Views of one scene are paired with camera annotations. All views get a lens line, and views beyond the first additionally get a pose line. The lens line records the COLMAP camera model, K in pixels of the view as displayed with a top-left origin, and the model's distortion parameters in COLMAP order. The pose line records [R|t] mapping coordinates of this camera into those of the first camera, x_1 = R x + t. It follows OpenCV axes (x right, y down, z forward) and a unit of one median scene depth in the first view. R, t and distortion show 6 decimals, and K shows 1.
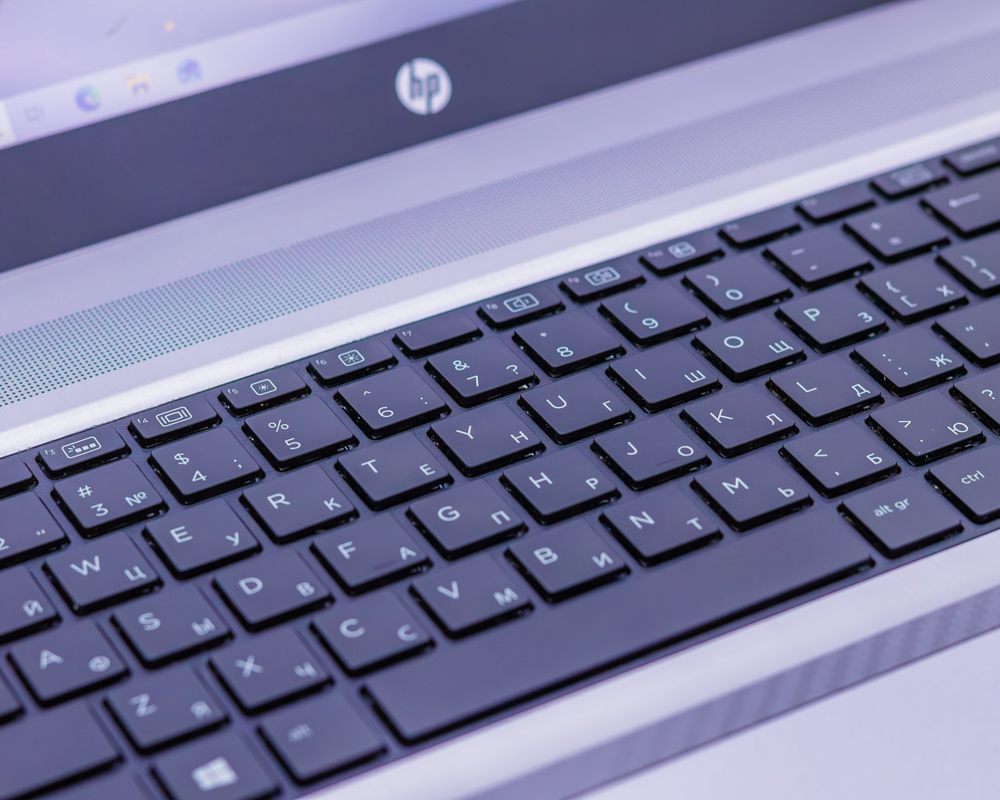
lens RADIAL K [[2869.0, 0, 500.0], [0, 2869.0, 400.0], [0, 0, 1]] dist [-0.042566, 0.004268]
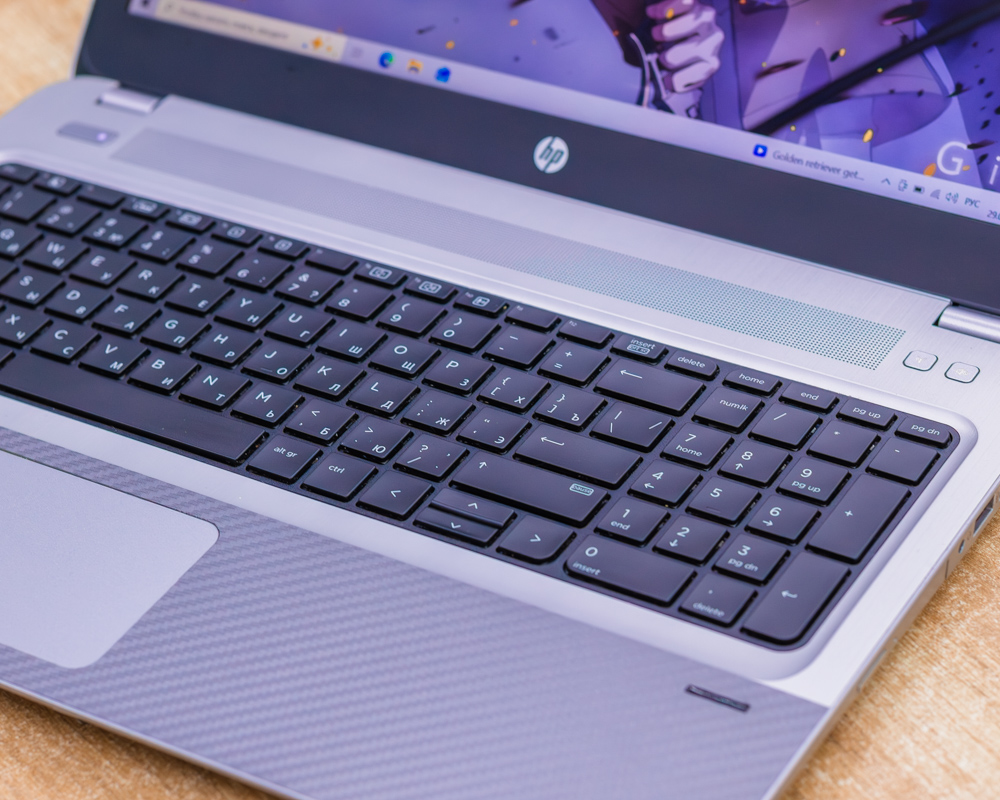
lens RADIAL K [[2869.0, 0, 500.0], [0, 2869.0, 400.0], [0, 0, 1]] dist [-0.042566, 0.004268]
pose [[0.460698, 0.477499, -0.748165, 1.164481], [-0.460160, 0.849310, 0.258700, -0.384788], [0.758953, 0.225093, 0.611002, 0.111839]]
